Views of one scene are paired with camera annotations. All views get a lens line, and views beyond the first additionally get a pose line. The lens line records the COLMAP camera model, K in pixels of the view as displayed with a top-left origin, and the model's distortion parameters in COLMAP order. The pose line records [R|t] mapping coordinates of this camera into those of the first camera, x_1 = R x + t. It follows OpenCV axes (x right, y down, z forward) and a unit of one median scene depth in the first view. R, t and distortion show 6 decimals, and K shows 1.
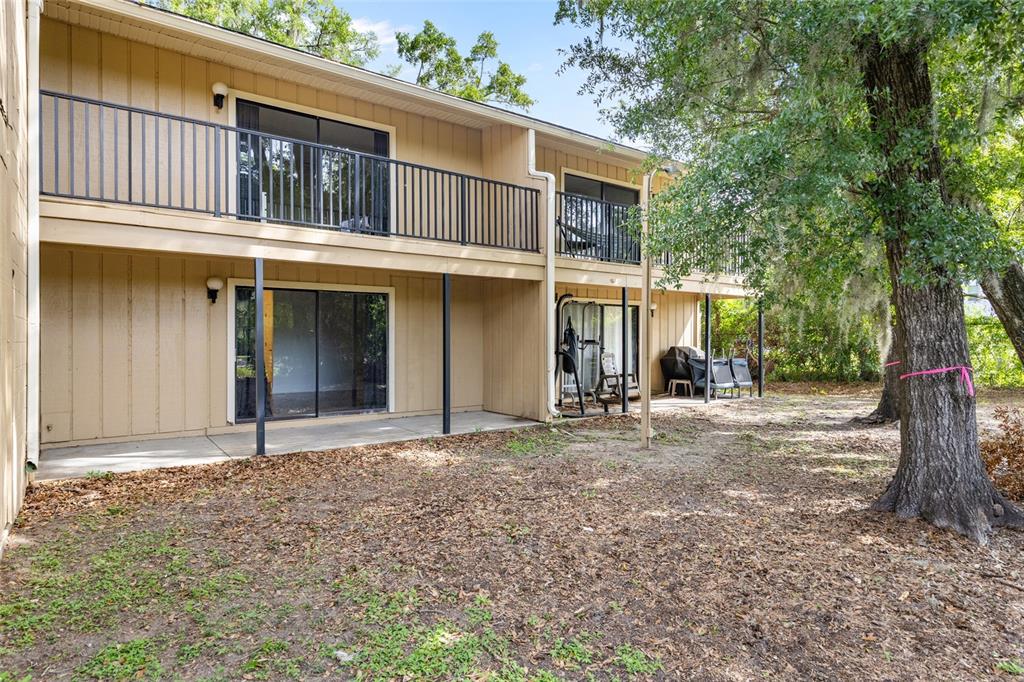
lens RADIAL K [[577.7, 0, 511.5], [0, 577.7, 340.3], [0, 0, 1]] dist [-0.000790, -0.000208]
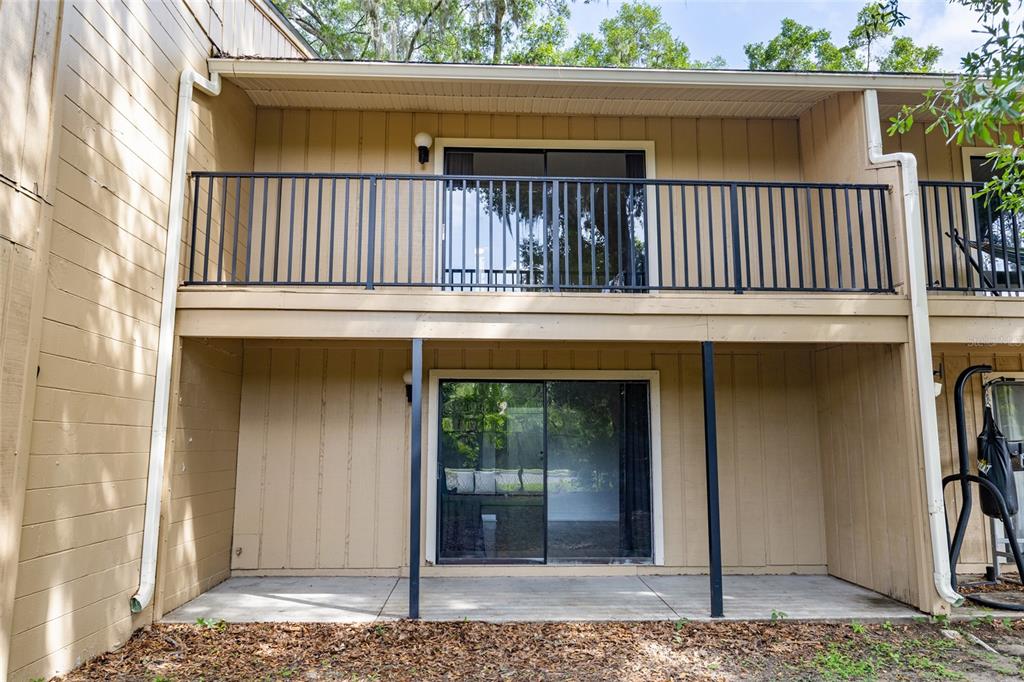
lens RADIAL K [[717.5, 0, 511.0], [0, 717.5, 340.0], [0, 0, 1]] dist [0.001405, -0.005571]
pose [[0.825502, -0.079712, -0.558742, 0.125288], [-0.003886, 0.989150, -0.146857, -0.004917], [0.564386, 0.123402, 0.816235, 0.236494]]
